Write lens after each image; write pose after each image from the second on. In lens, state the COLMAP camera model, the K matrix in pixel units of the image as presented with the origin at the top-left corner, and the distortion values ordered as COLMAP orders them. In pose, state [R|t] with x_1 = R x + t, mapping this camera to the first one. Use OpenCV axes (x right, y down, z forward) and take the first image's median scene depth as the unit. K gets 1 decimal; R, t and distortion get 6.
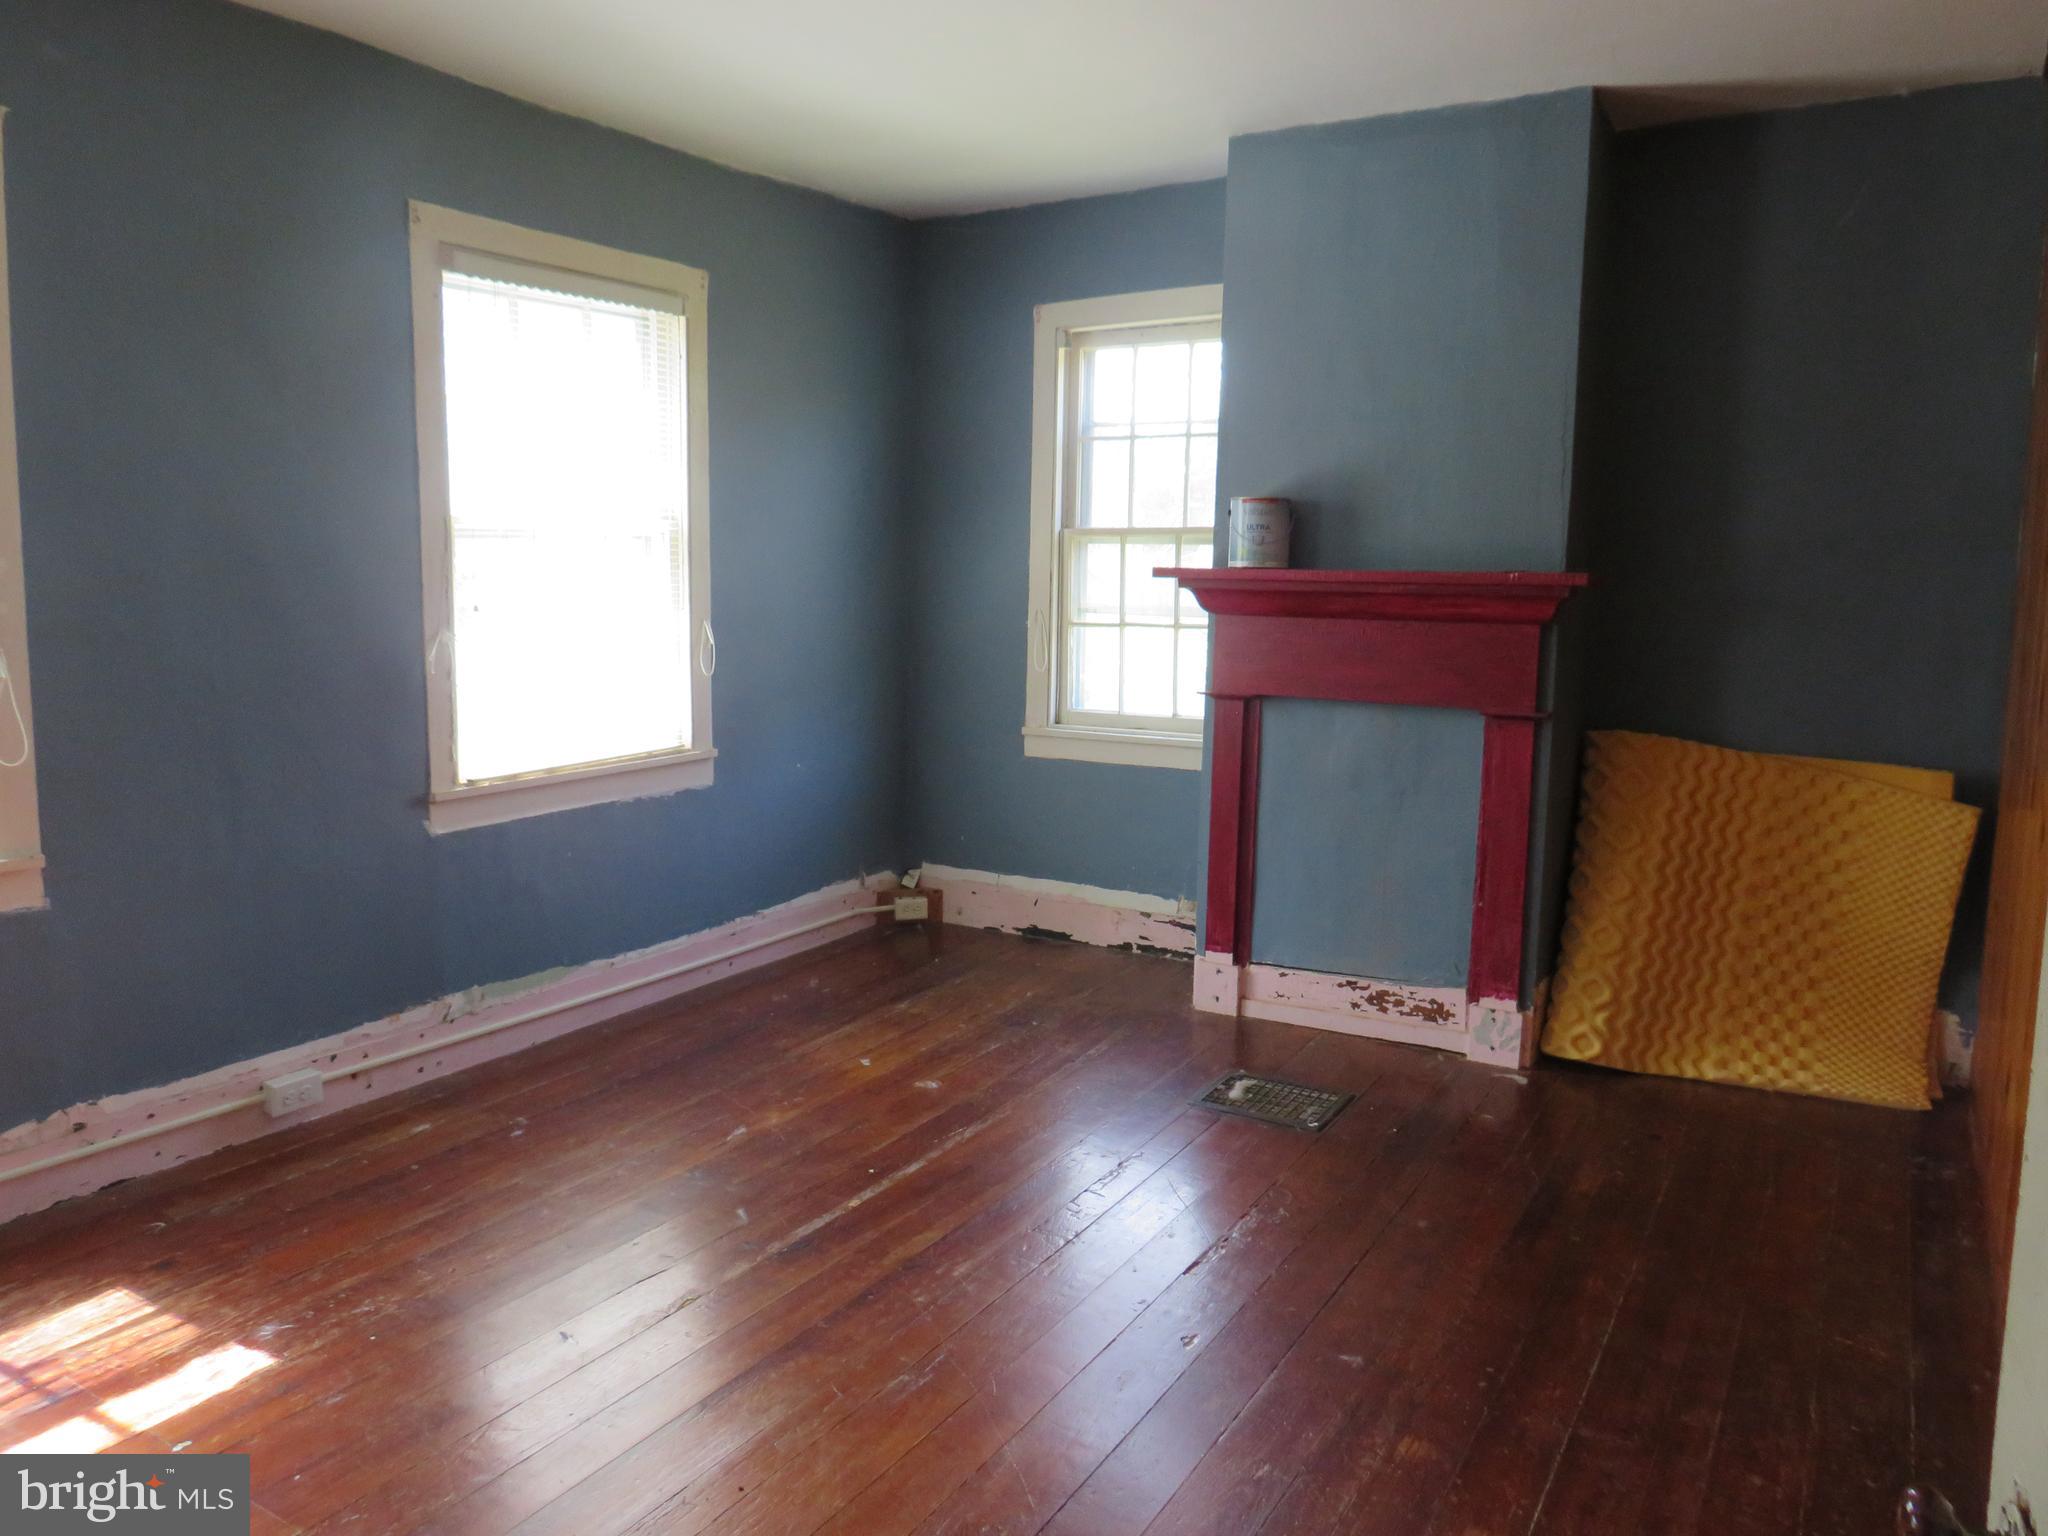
lens RADIAL K [[1459.2, 0, 1025.8], [0, 1459.2, 762.3], [0, 0, 1]] dist [-0.012887, -0.013896]
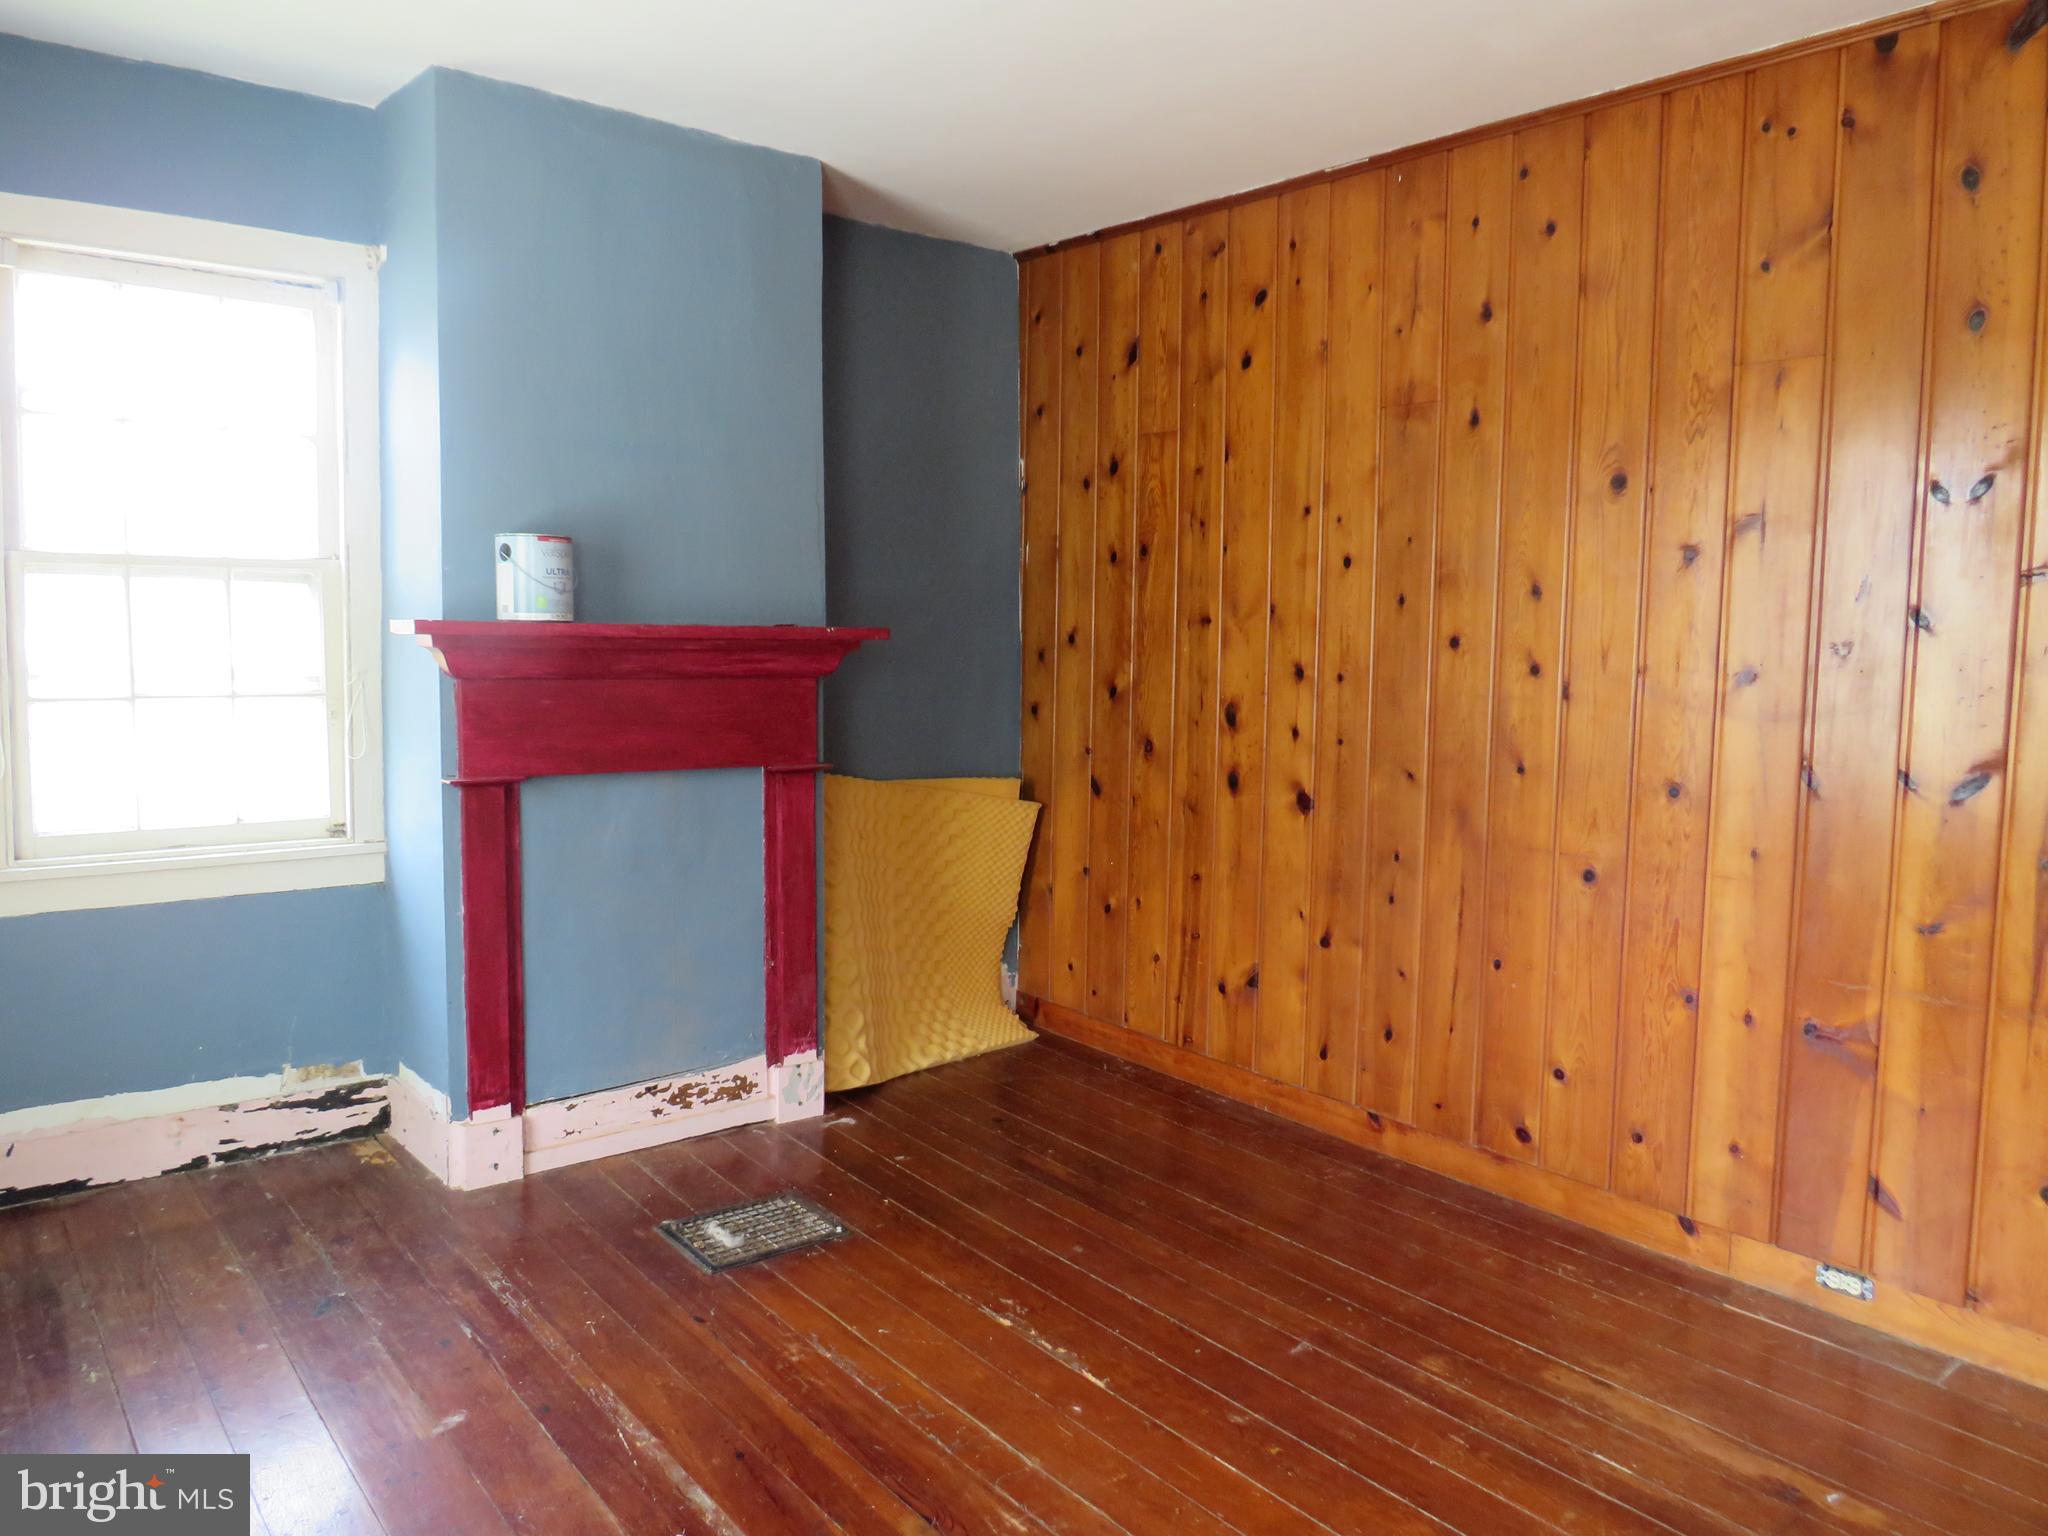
lens RADIAL K [[1459.2, 0, 1027.4], [0, 1459.2, 766.8], [0, 0, 1]] dist [-0.012887, -0.013896]
pose [[0.343558, -0.097737, 0.934032, -0.520481], [0.105737, 0.992271, 0.064938, -0.077968], [-0.933160, 0.076452, 0.351237, 0.475440]]
